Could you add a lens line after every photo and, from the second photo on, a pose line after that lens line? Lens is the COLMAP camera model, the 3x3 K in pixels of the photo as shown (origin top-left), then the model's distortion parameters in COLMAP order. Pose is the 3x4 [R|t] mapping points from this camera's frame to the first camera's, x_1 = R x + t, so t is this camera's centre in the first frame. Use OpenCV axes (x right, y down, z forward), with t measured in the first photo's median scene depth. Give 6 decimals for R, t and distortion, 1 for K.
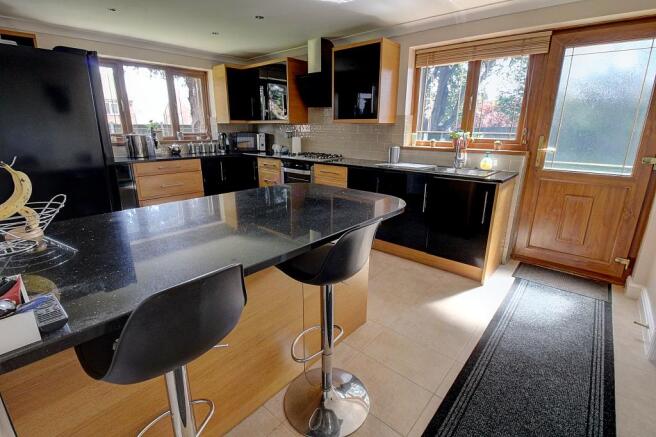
lens RADIAL K [[311.5, 0, 328.0], [0, 311.5, 218.5], [0, 0, 1]] dist [-0.001655, -0.000689]
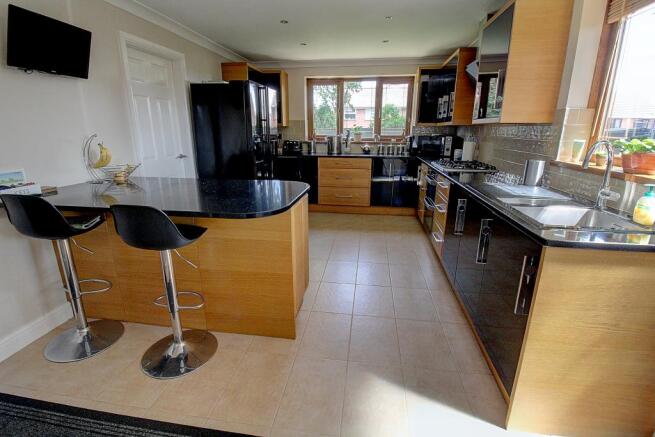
lens RADIAL K [[311.1, 0, 327.5], [0, 311.1, 218.5], [0, 0, 1]] dist [-0.001655, -0.000689]
pose [[0.538137, 0.230097, -0.810842, 0.470530], [-0.238017, 0.964346, 0.115692, -0.081272], [0.808552, 0.130736, 0.573717, 0.285219]]
